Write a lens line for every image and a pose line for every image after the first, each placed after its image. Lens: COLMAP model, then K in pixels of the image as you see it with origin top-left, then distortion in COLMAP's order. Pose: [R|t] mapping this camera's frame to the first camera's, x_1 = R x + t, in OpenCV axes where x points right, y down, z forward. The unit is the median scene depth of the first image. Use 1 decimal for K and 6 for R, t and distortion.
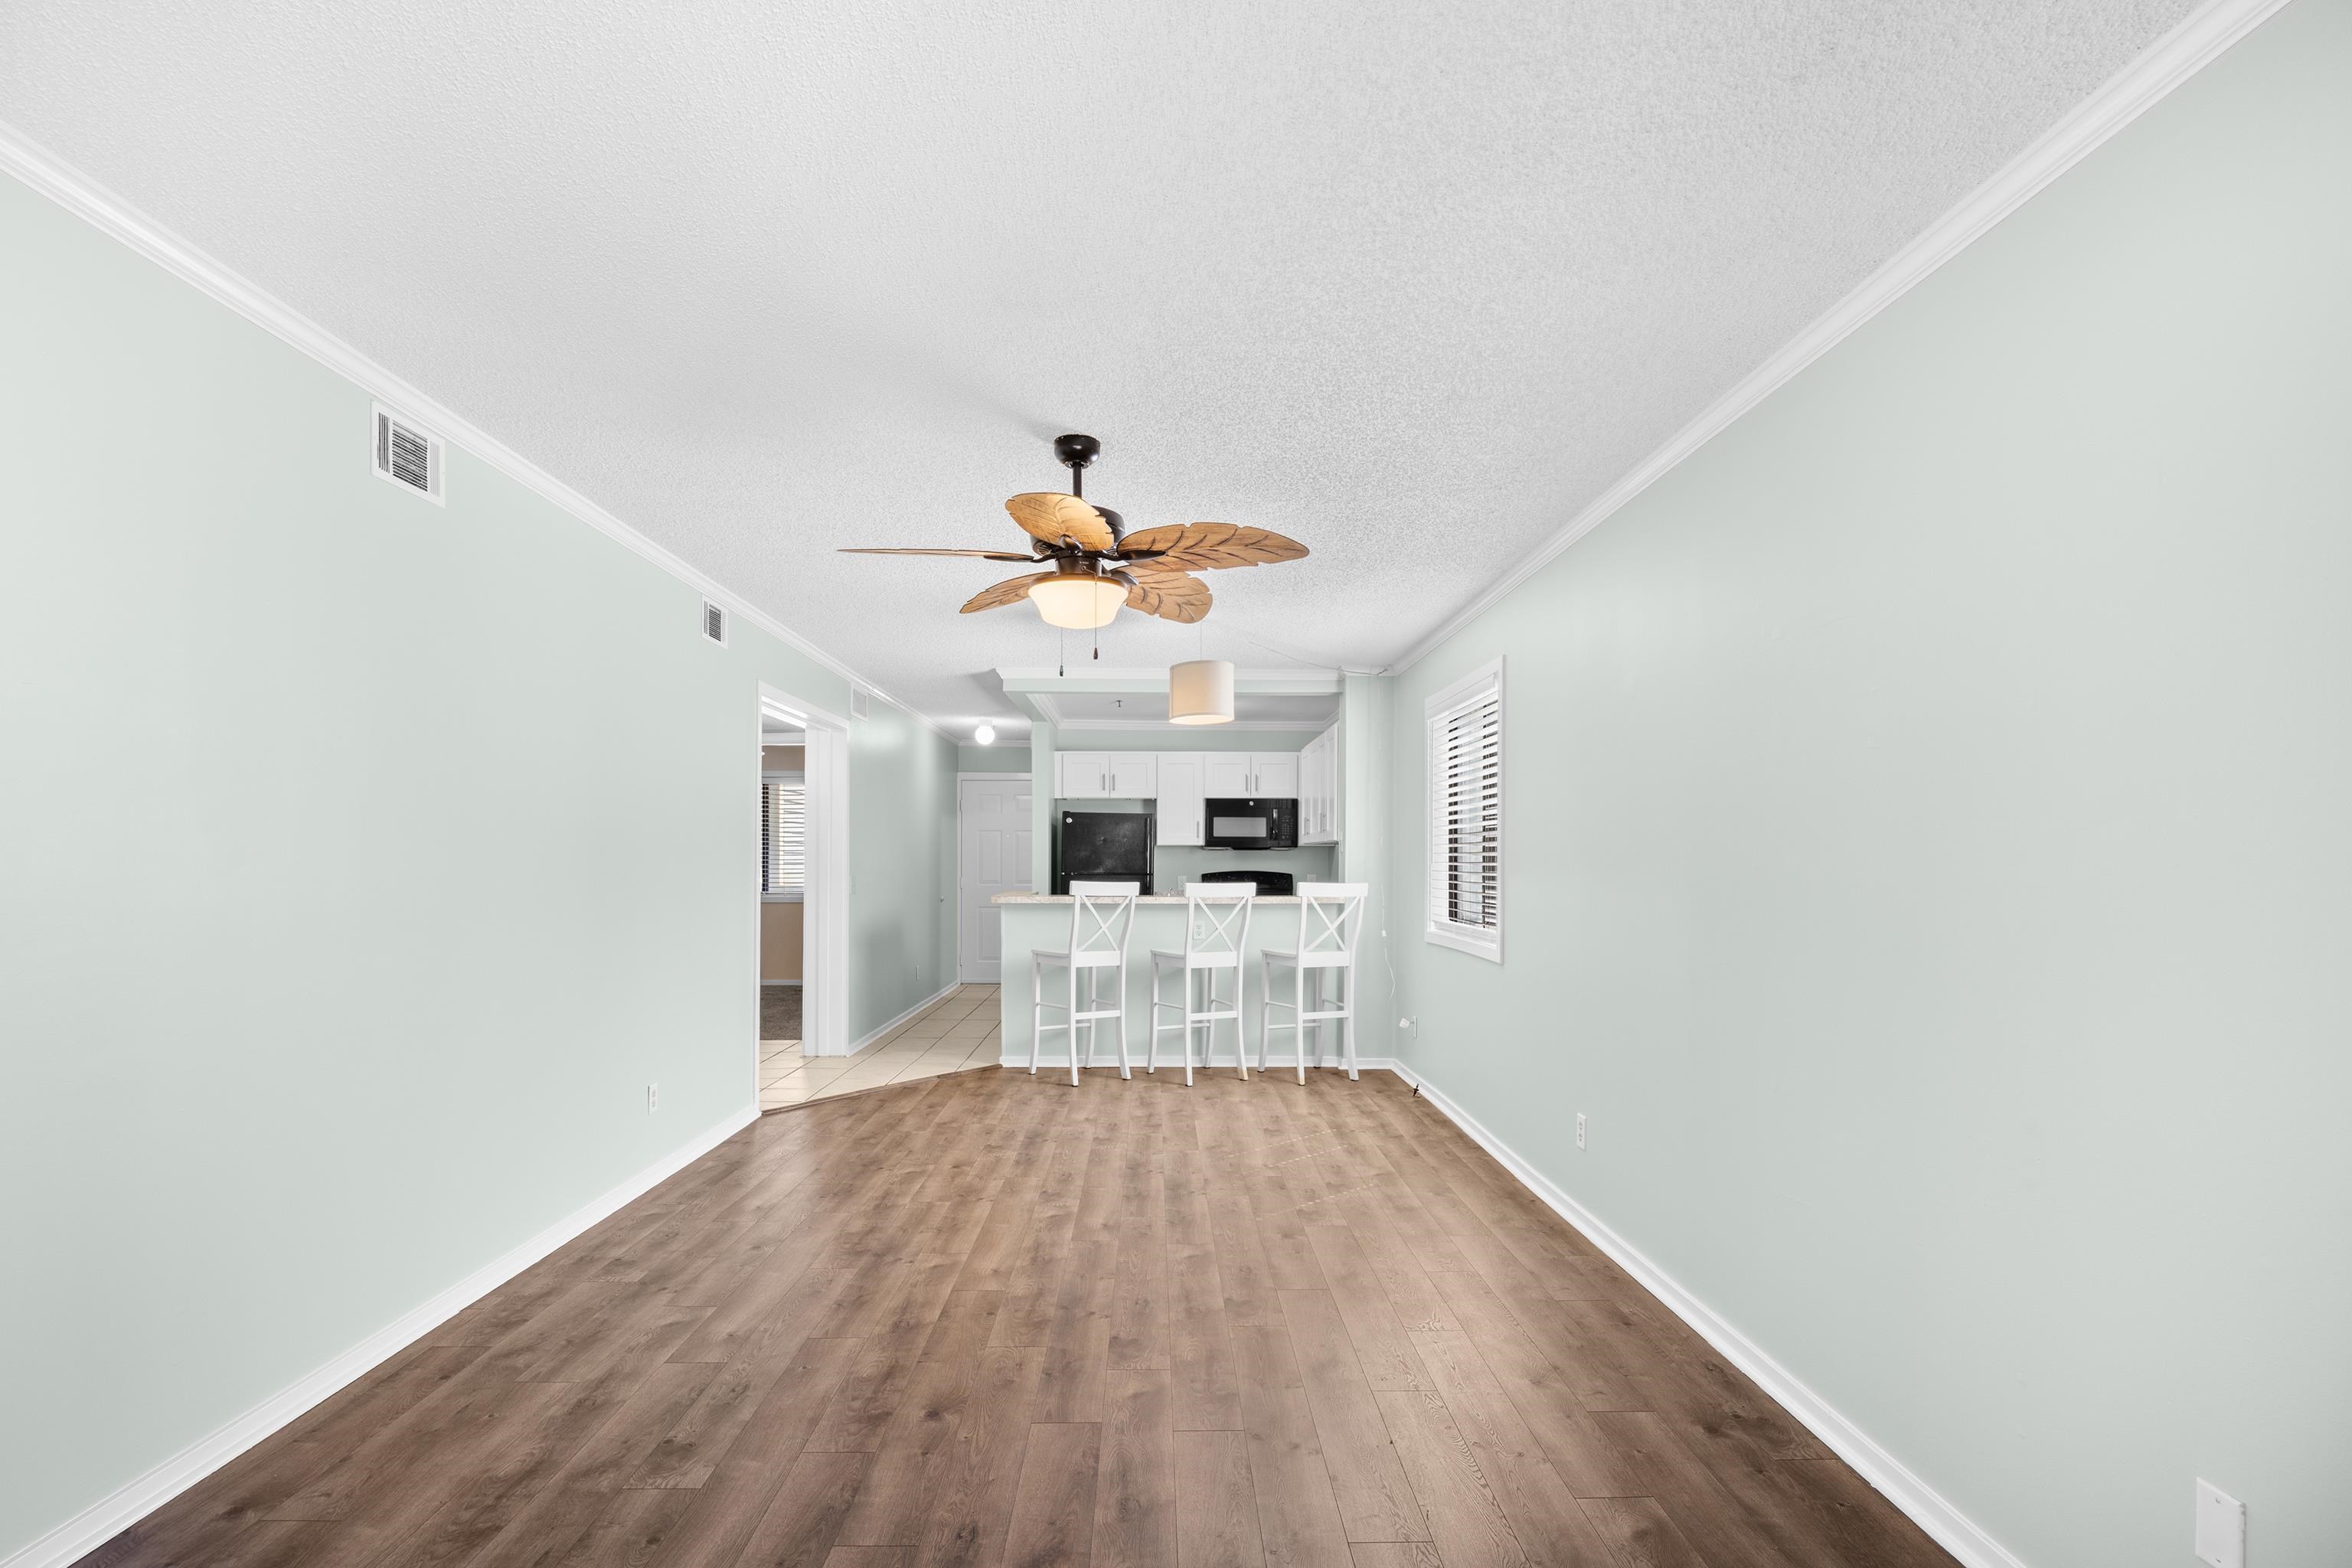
lens RADIAL K [[1110.0, 0, 1182.9], [0, 1110.0, 863.6], [0, 0, 1]] dist [-0.018788, 0.003699]
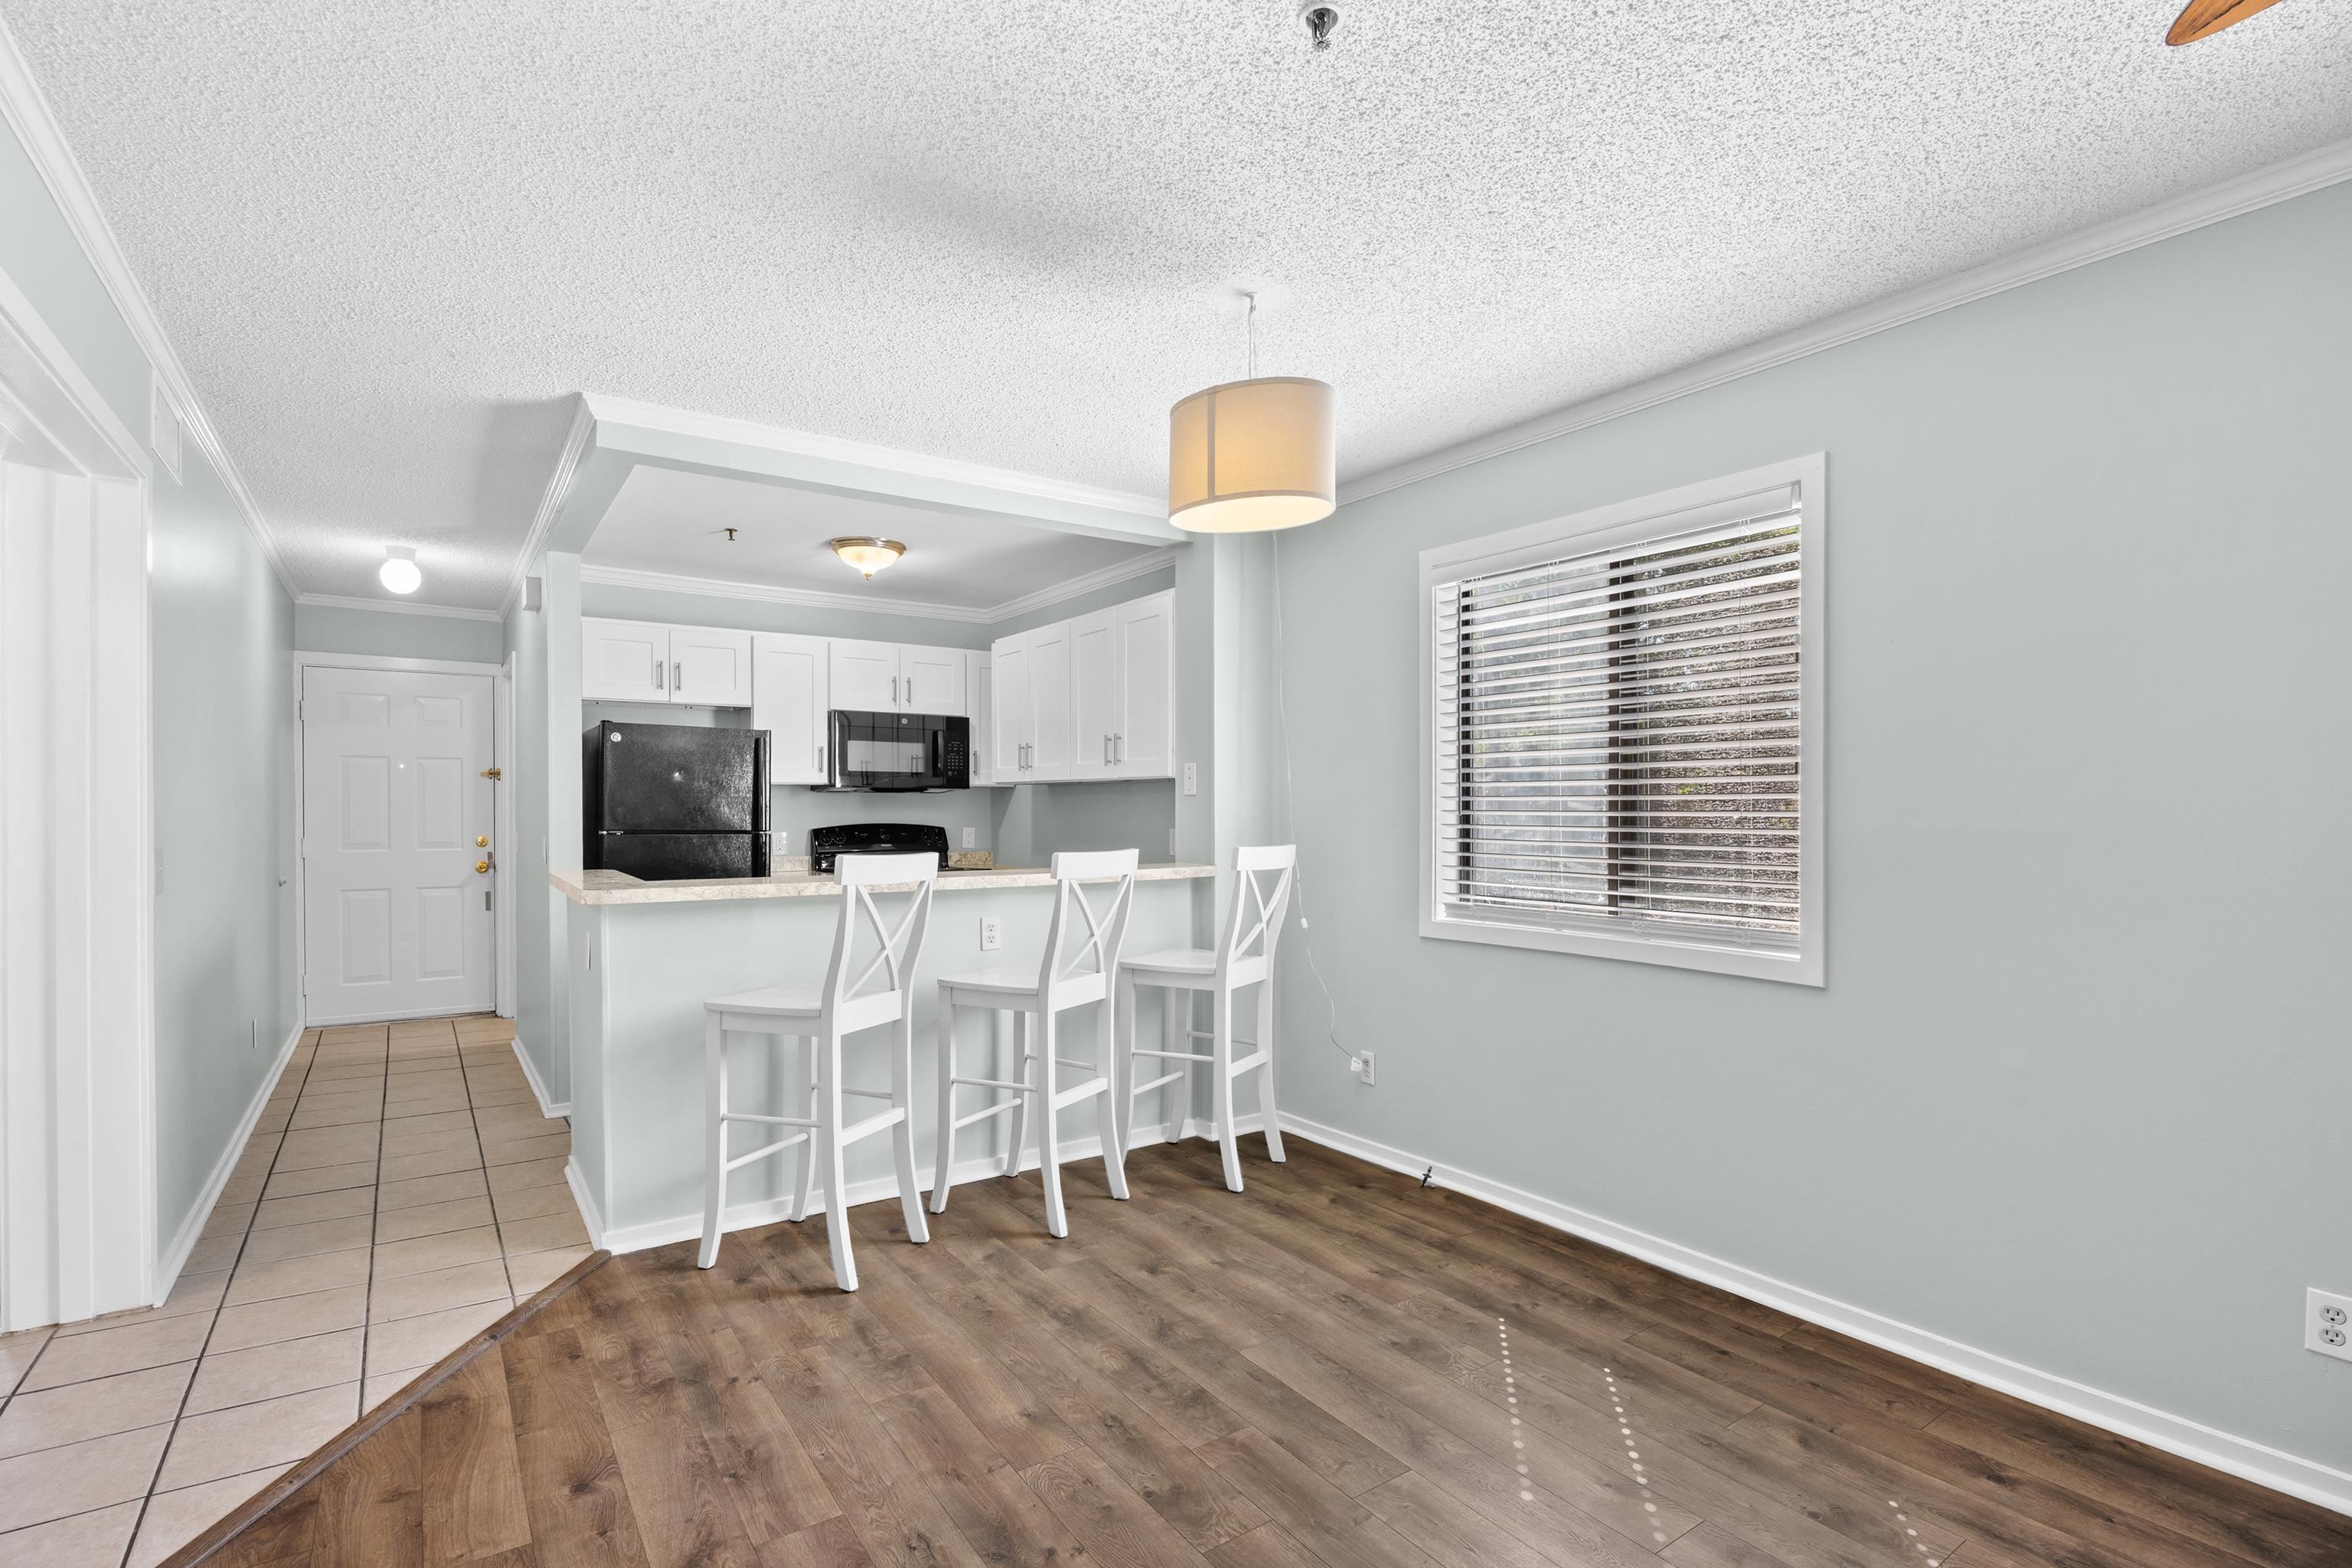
lens RADIAL K [[1090.1, 0, 1170.3], [0, 1090.1, 822.1], [0, 0, 1]] dist [-0.016517, 0.001282]
pose [[0.837248, -0.010013, 0.546732, -0.317341], [0.002974, 0.999901, 0.013758, -0.005190], [-0.546815, -0.009893, 0.837195, 0.739301]]
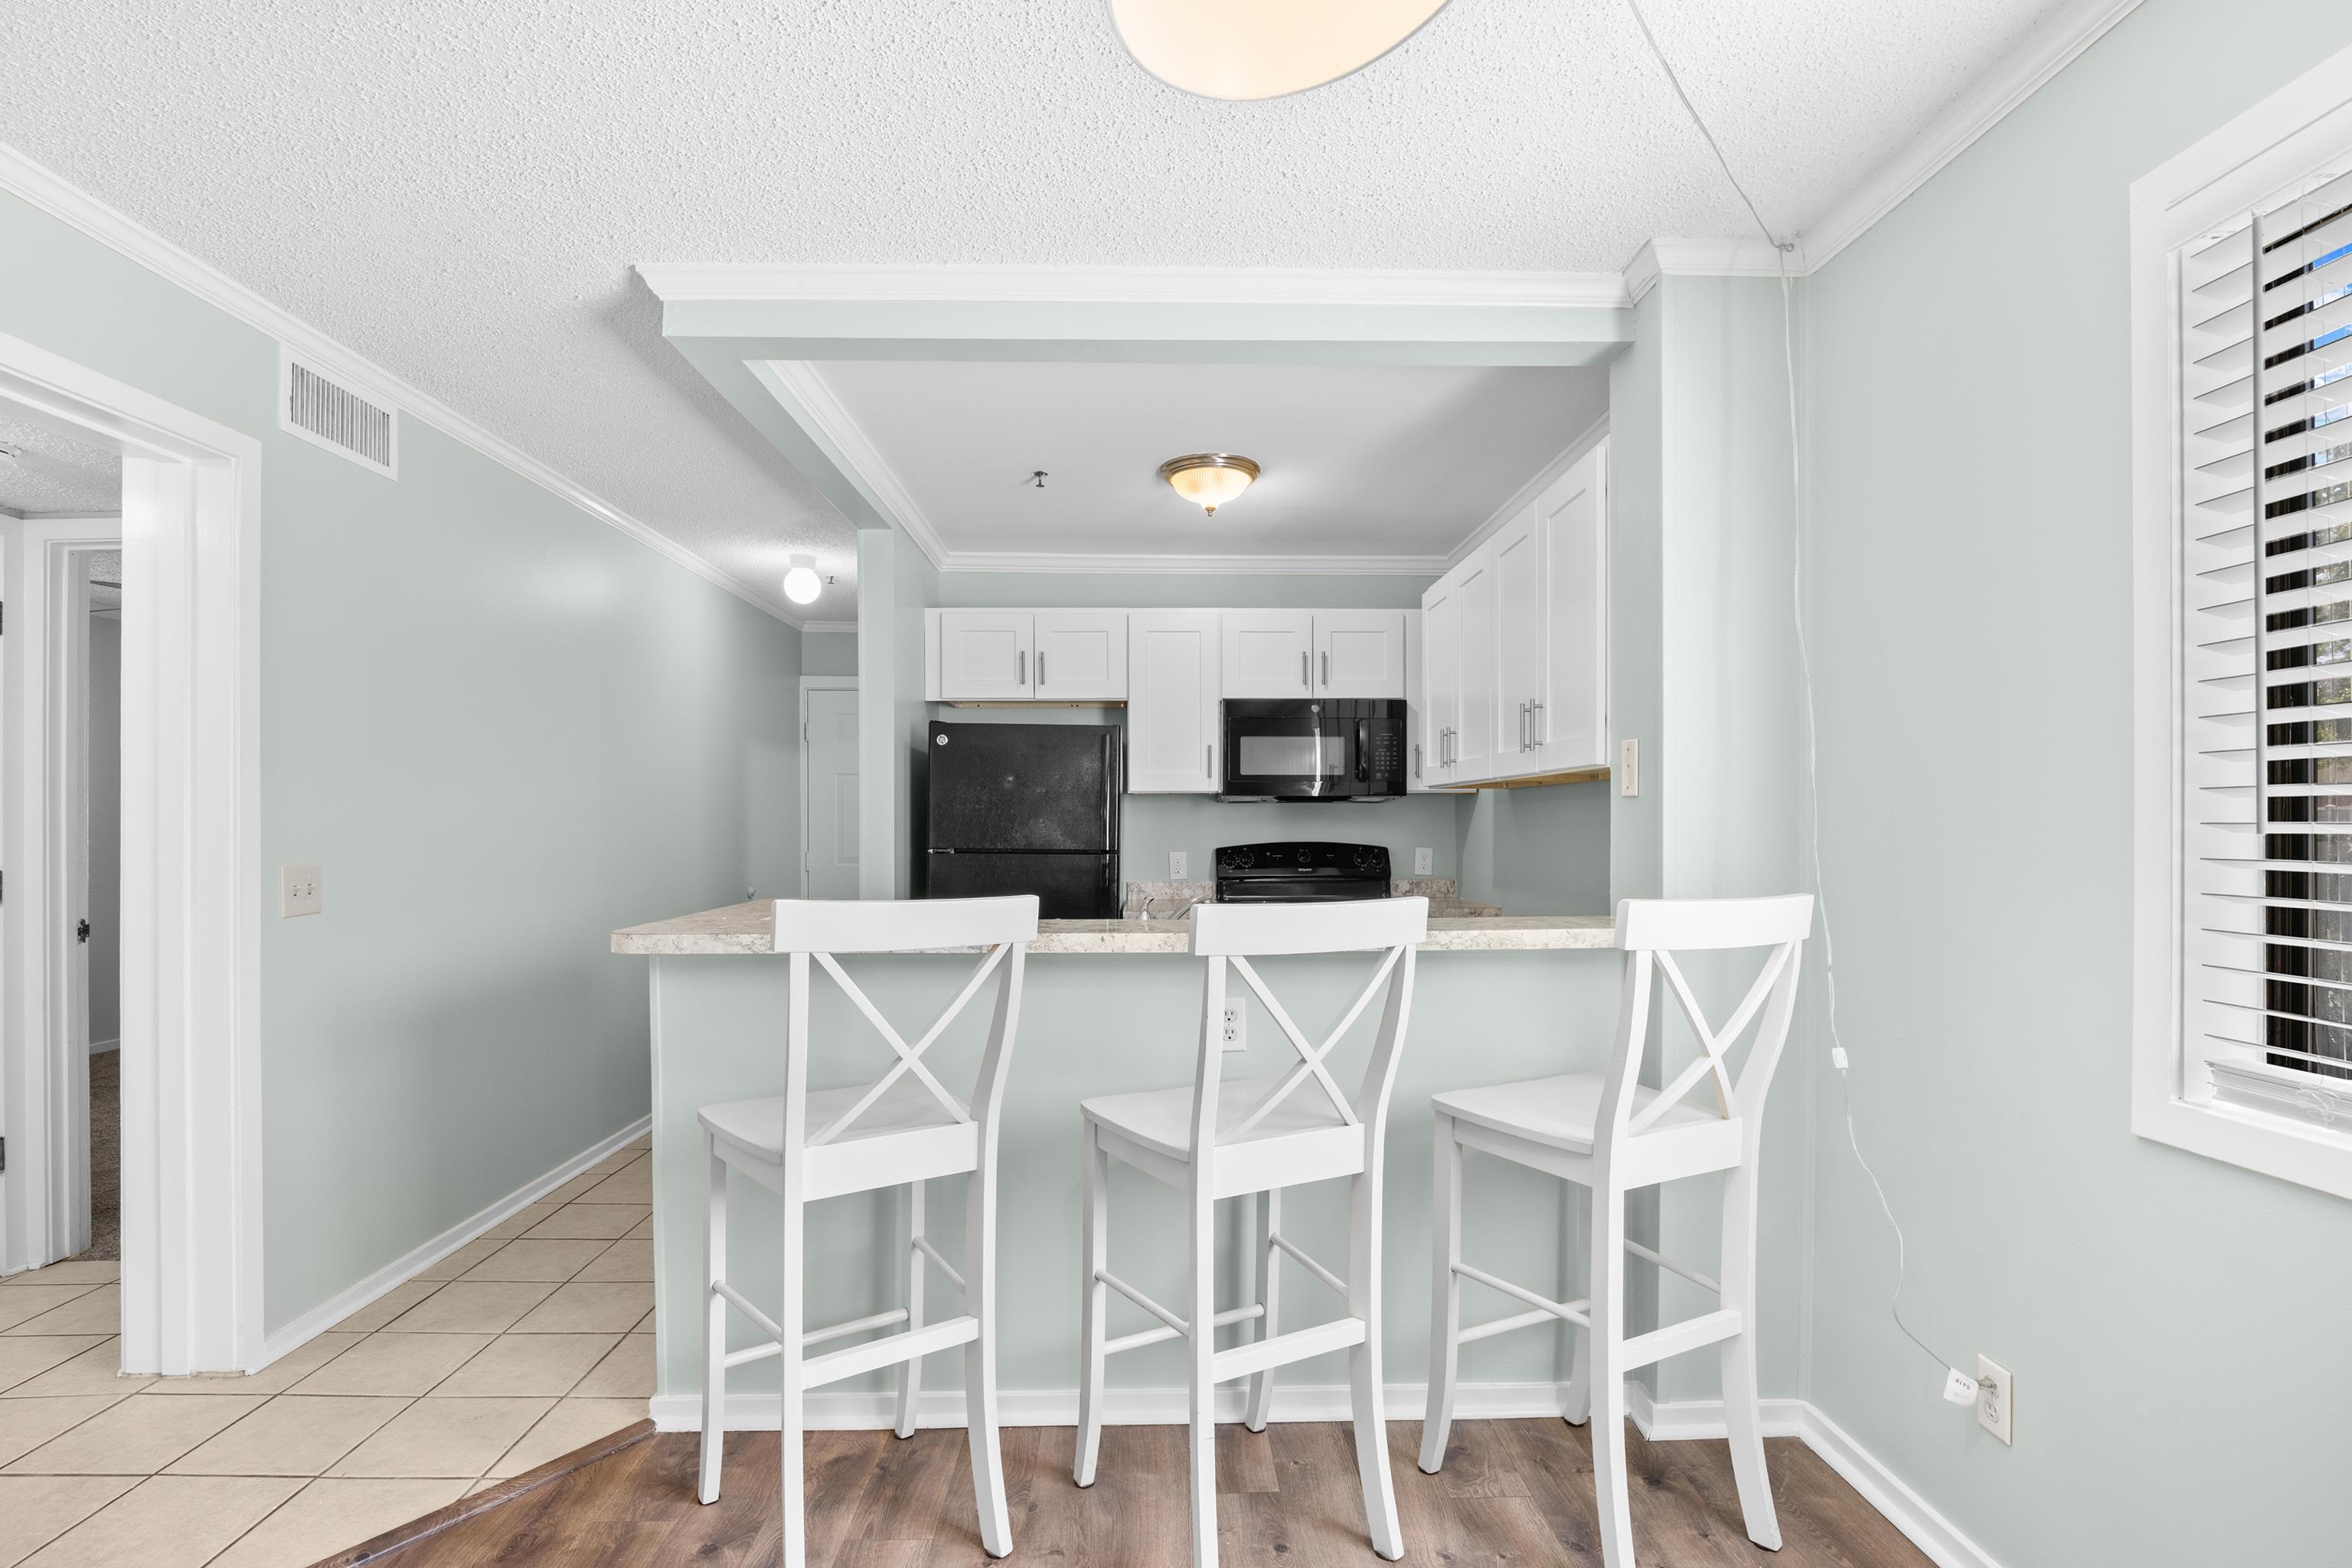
lens RADIAL K [[1110.0, 0, 1183.0], [0, 1110.0, 823.3], [0, 0, 1]] dist [-0.018788, 0.003699]
pose [[0.999978, -0.004215, 0.005202, -0.002549], [0.004226, 0.999989, -0.002181, -0.002377], [-0.005192, 0.002202, 0.999984, 0.989926]]
